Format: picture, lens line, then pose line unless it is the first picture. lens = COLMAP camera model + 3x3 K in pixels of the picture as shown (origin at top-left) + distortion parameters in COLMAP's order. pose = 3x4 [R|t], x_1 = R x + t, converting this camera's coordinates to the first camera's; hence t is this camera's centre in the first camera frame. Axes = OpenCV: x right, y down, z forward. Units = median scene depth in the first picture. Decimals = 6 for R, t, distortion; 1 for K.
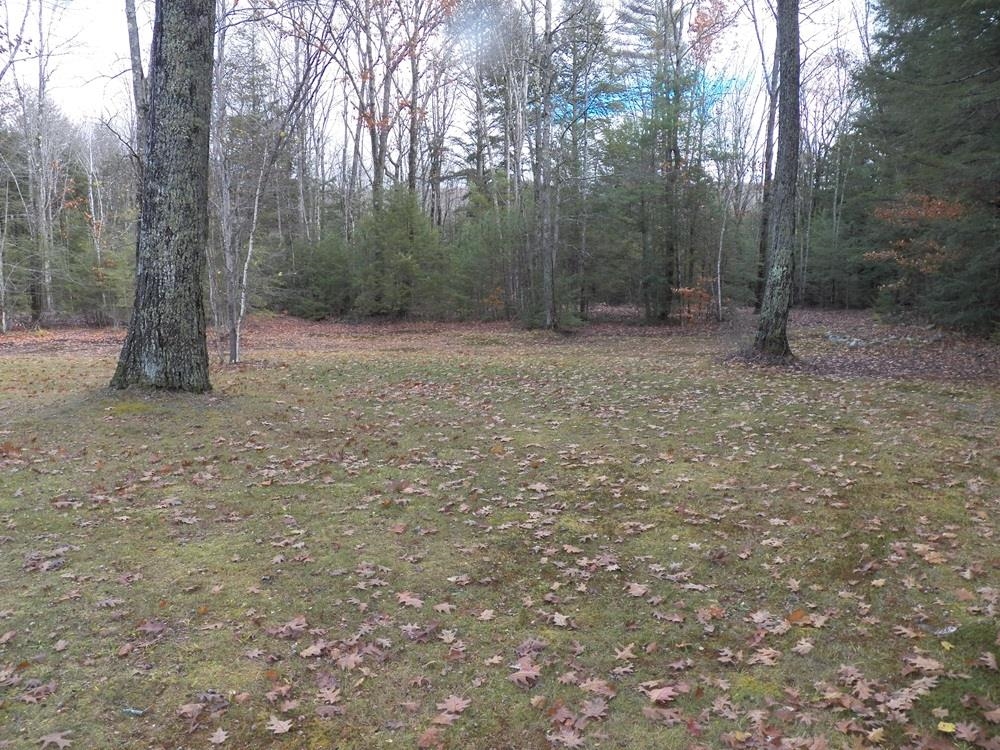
lens RADIAL K [[810.6, 0, 501.9], [0, 810.6, 381.2], [0, 0, 1]] dist [-0.145158, 0.104391]
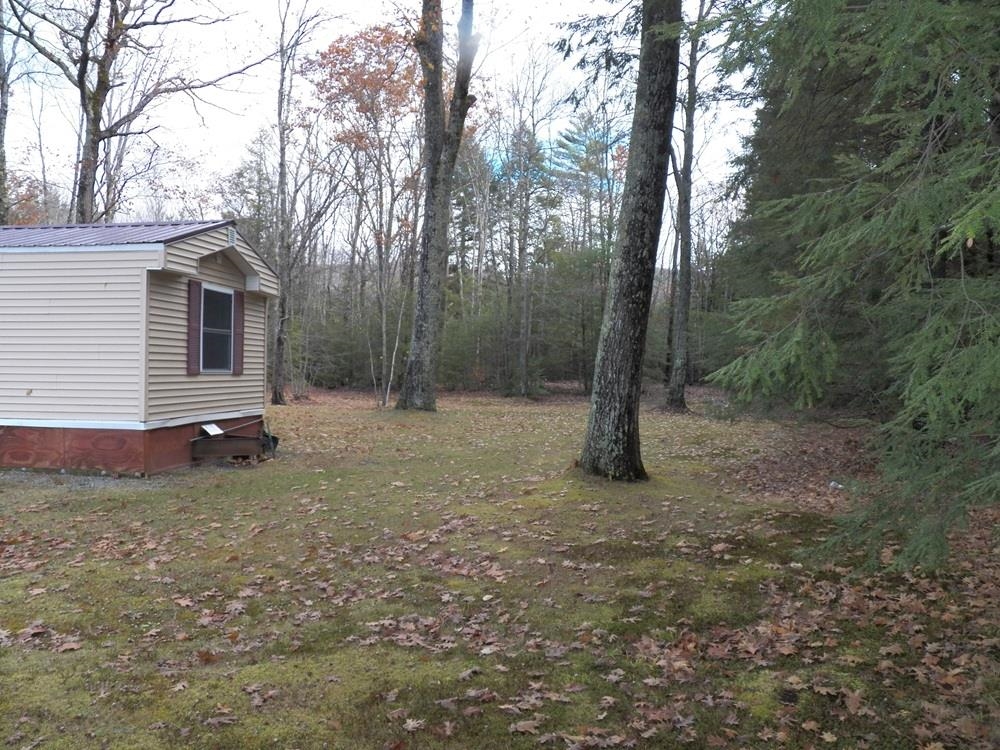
lens RADIAL K [[810.6, 0, 503.1], [0, 810.6, 381.0], [0, 0, 1]] dist [-0.145158, 0.104391]
pose [[0.993610, 0.018717, 0.111302, -0.464504], [-0.008128, 0.995459, -0.094843, 0.150464], [-0.112572, 0.093332, 0.989251, -1.395917]]
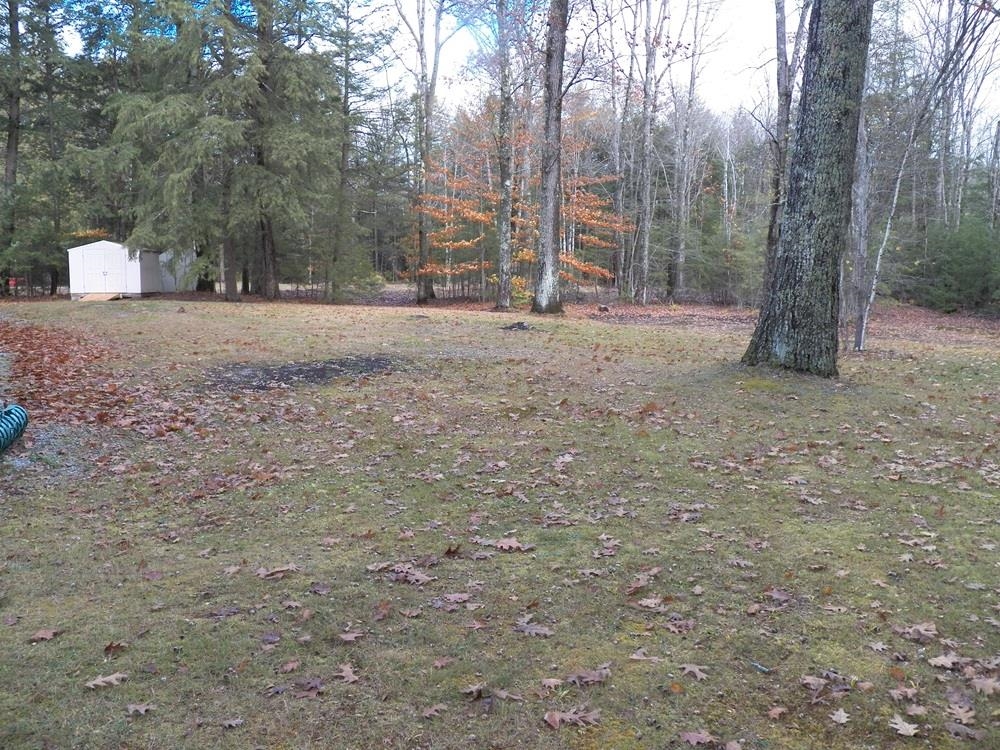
lens RADIAL K [[810.6, 0, 495.7], [0, 810.6, 383.2], [0, 0, 1]] dist [-0.145158, 0.104391]
pose [[0.741392, 0.108764, -0.662199, -0.027635], [-0.093764, 0.993888, 0.058265, 0.003145], [0.664489, 0.018894, 0.747059, -0.022915]]
